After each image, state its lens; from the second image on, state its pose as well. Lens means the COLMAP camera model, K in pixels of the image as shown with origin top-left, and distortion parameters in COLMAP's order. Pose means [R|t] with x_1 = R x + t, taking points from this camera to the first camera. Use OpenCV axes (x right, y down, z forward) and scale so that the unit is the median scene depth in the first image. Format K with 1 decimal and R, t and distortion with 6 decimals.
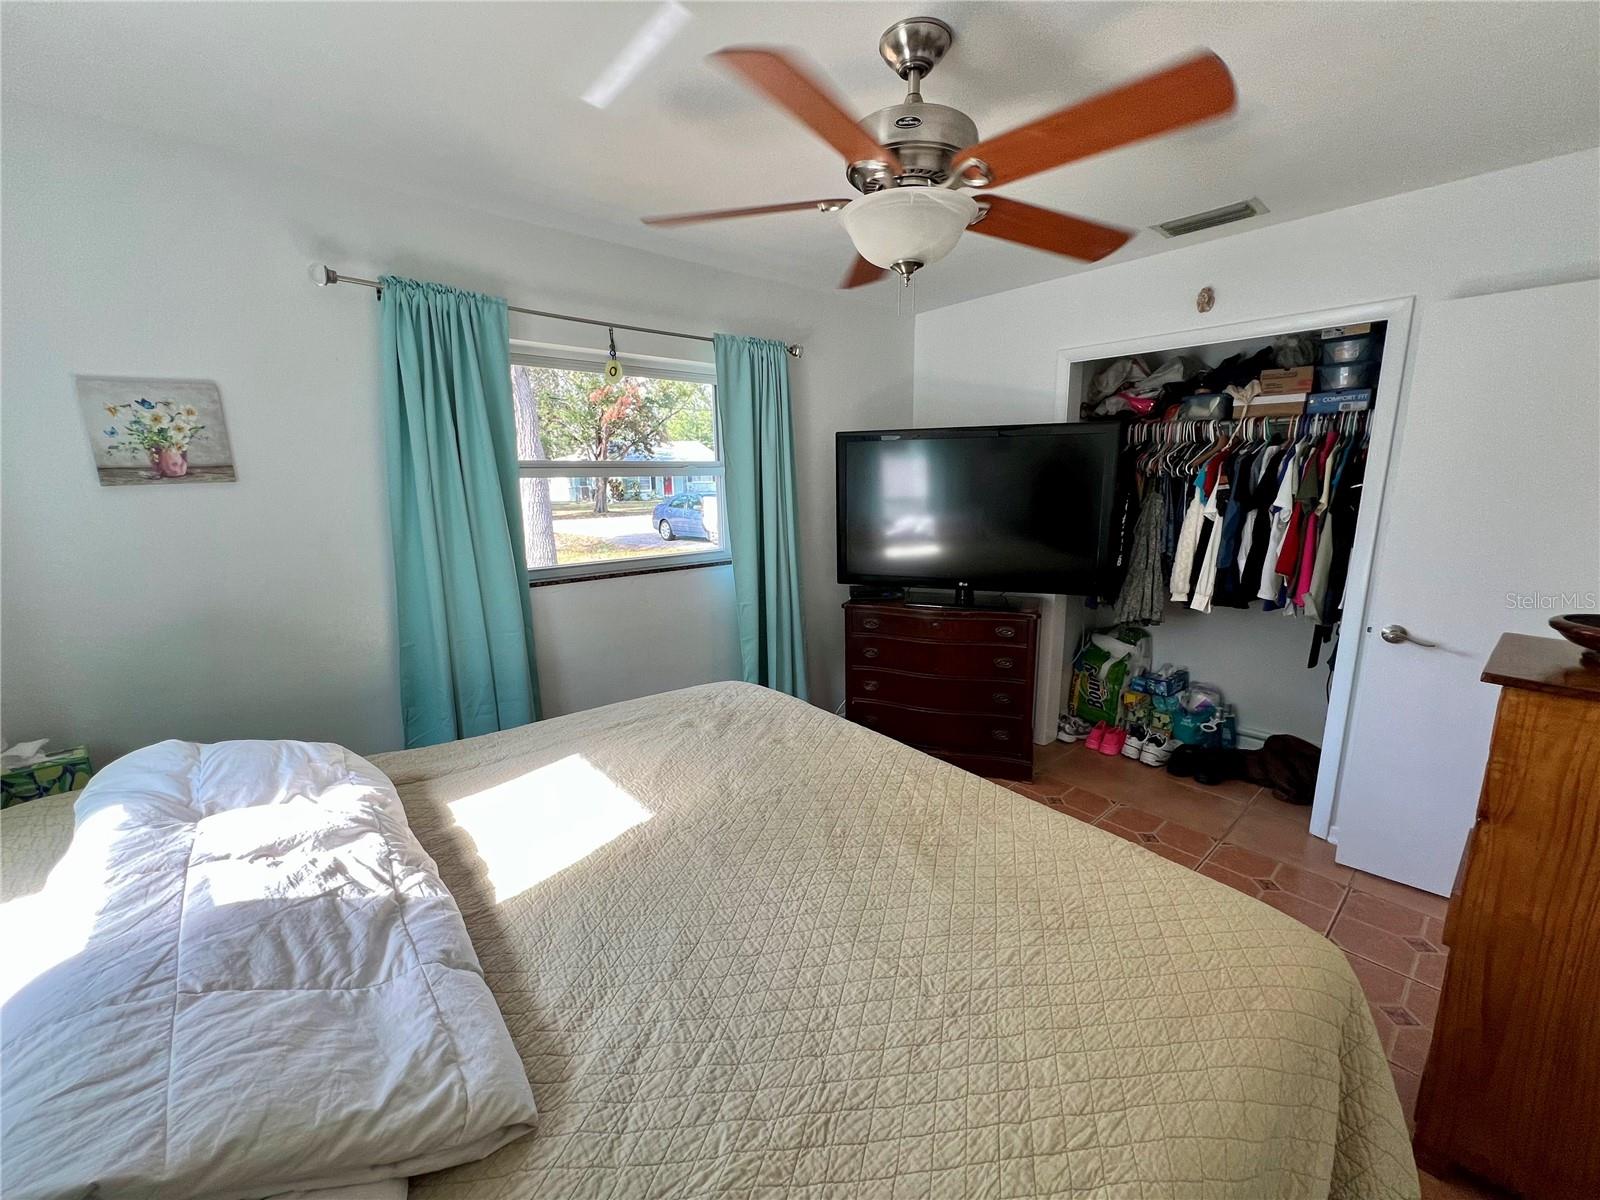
lens RADIAL K [[642.7, 0, 801.9], [0, 642.7, 597.4], [0, 0, 1]] dist [-0.001167, -0.000673]
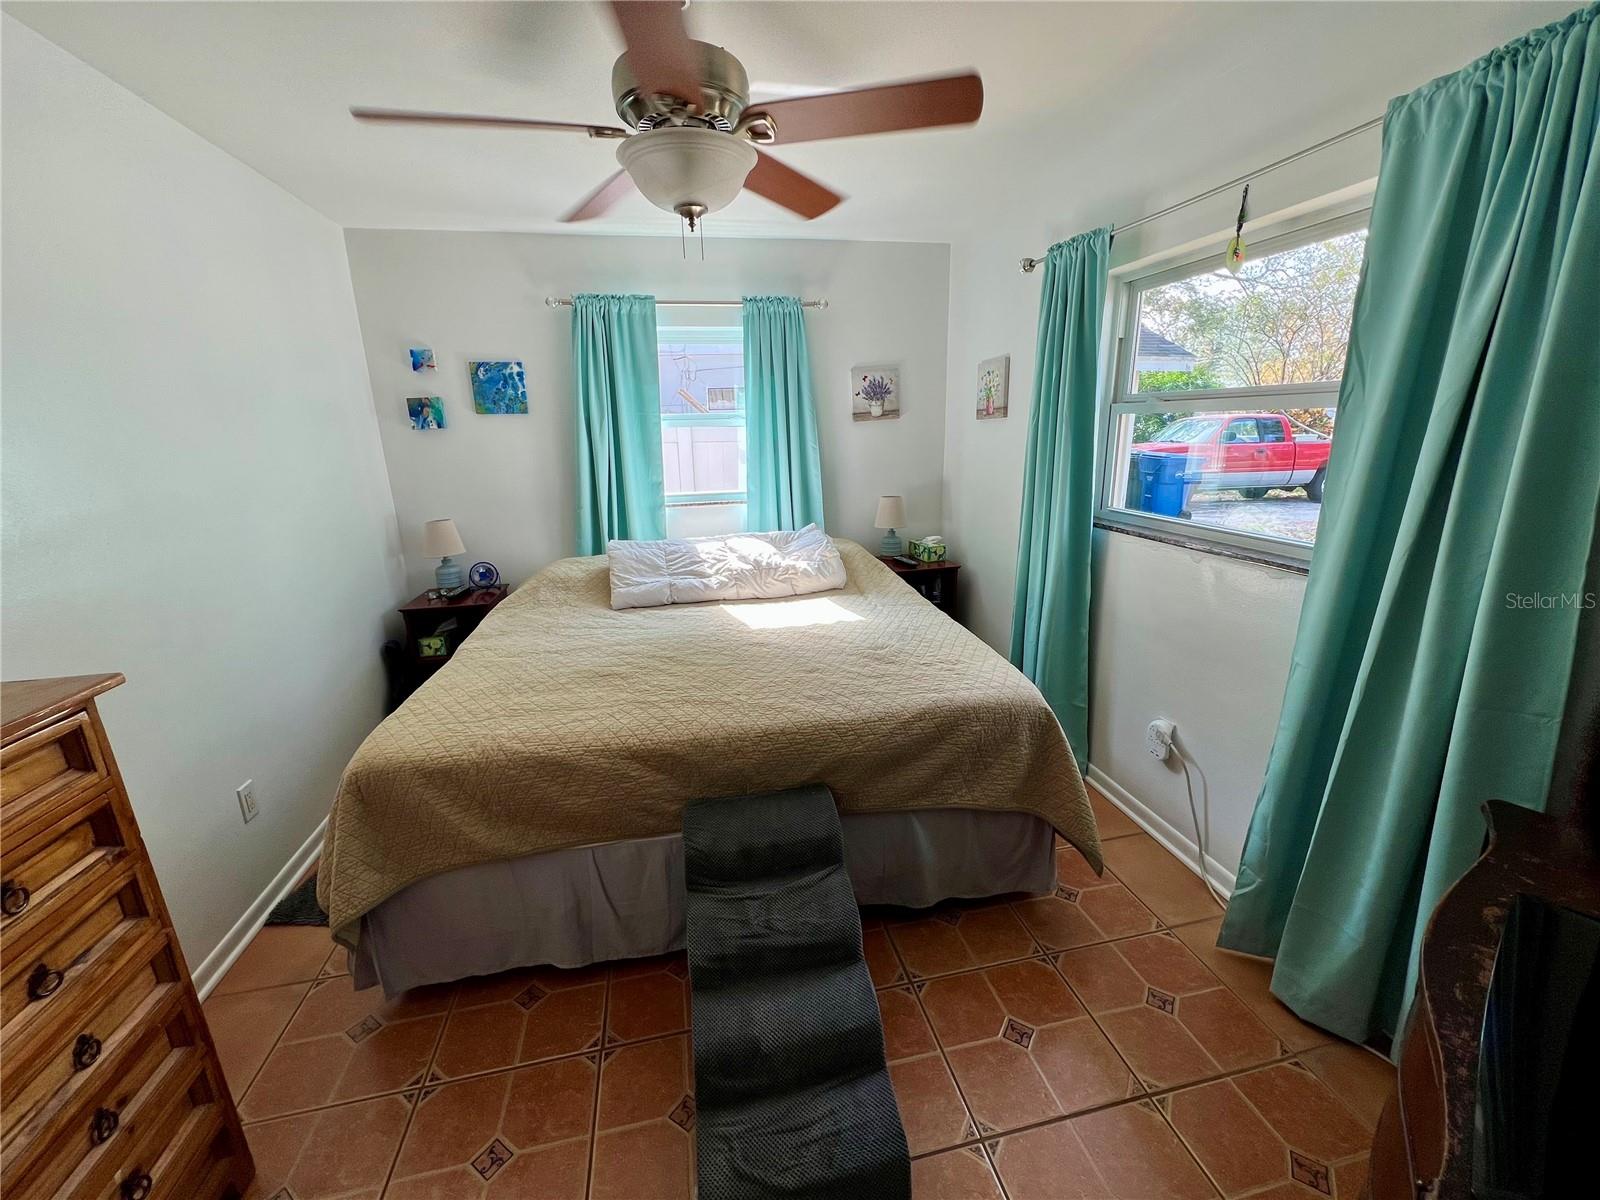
lens RADIAL K [[642.7, 0, 800.9], [0, 642.7, 598.8], [0, 0, 1]] dist [-0.001167, -0.000673]
pose [[-0.486188, 0.251528, -0.836872, 0.838350], [-0.134235, 0.924816, 0.355945, -0.267062], [0.863483, 0.285394, -0.415871, 1.370301]]
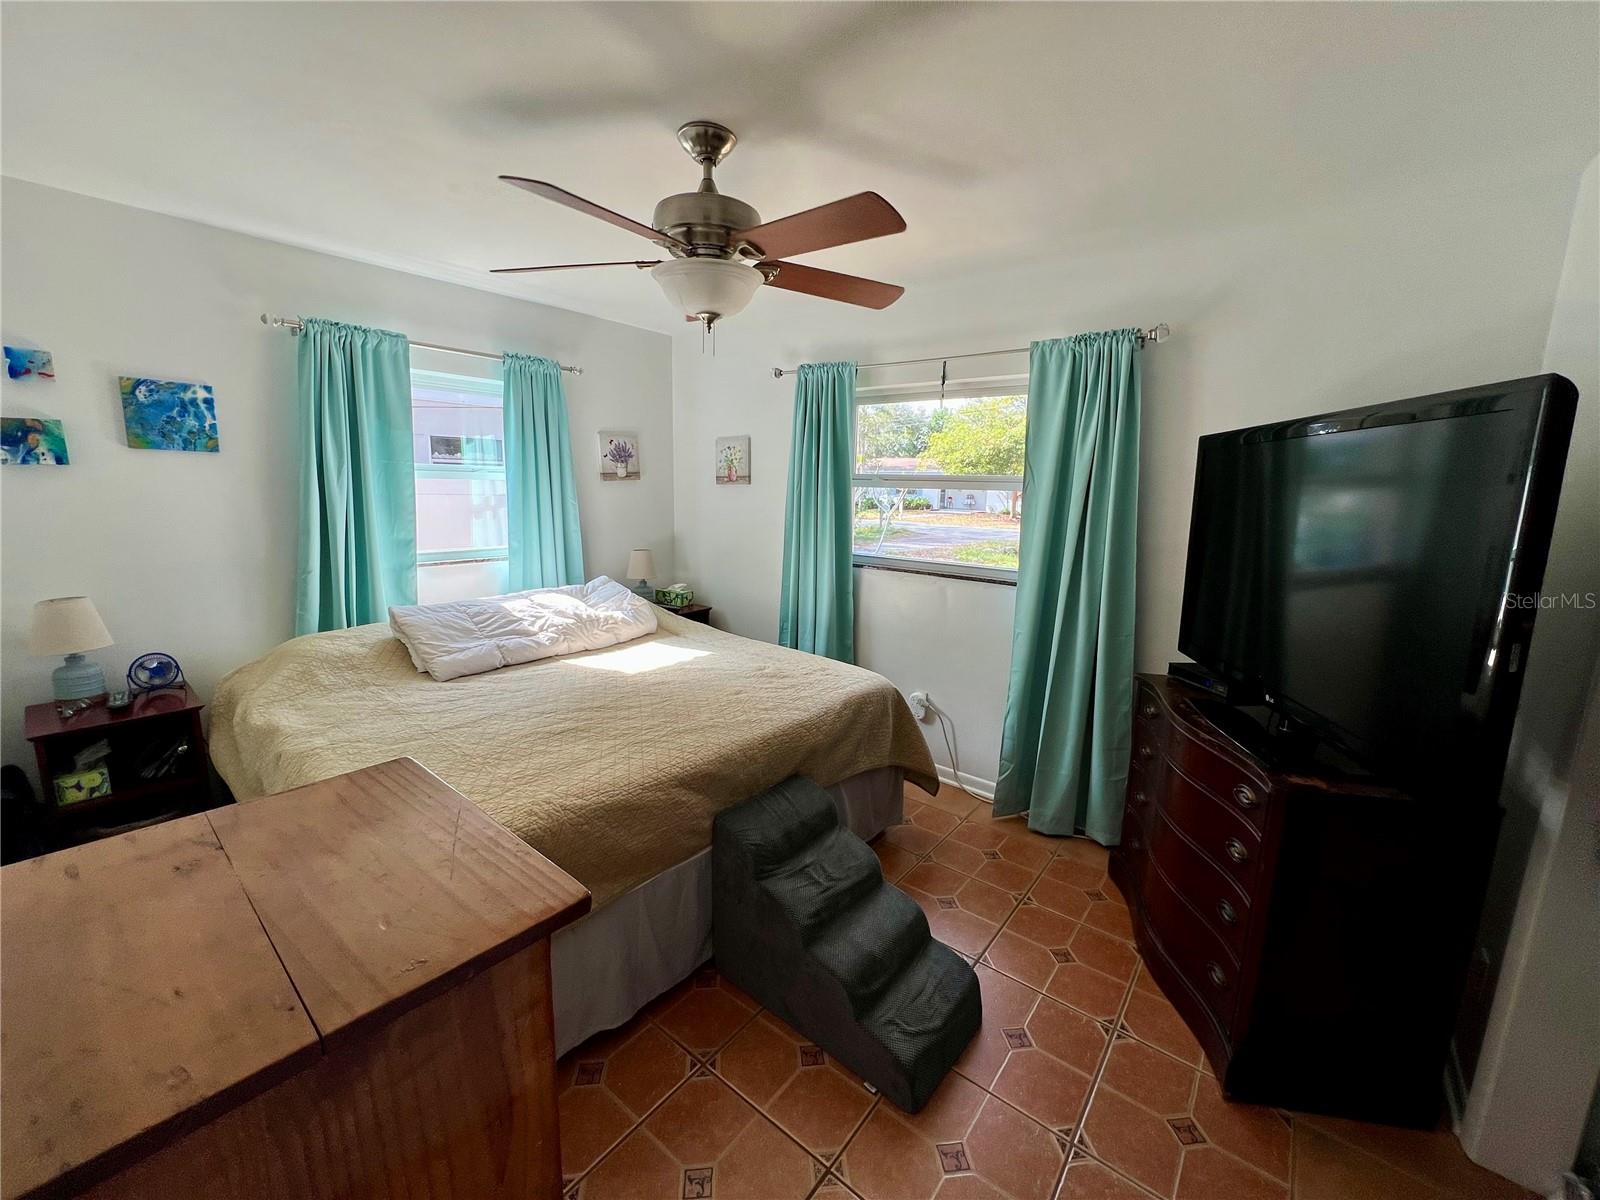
lens RADIAL K [[642.7, 0, 803.3], [0, 642.7, 599.2], [0, 0, 1]] dist [-0.001167, -0.000673]
pose [[0.182202, 0.190552, -0.964620, 1.168584], [-0.209648, 0.966011, 0.151227, -0.173584], [0.960651, 0.174677, 0.215958, 0.796182]]
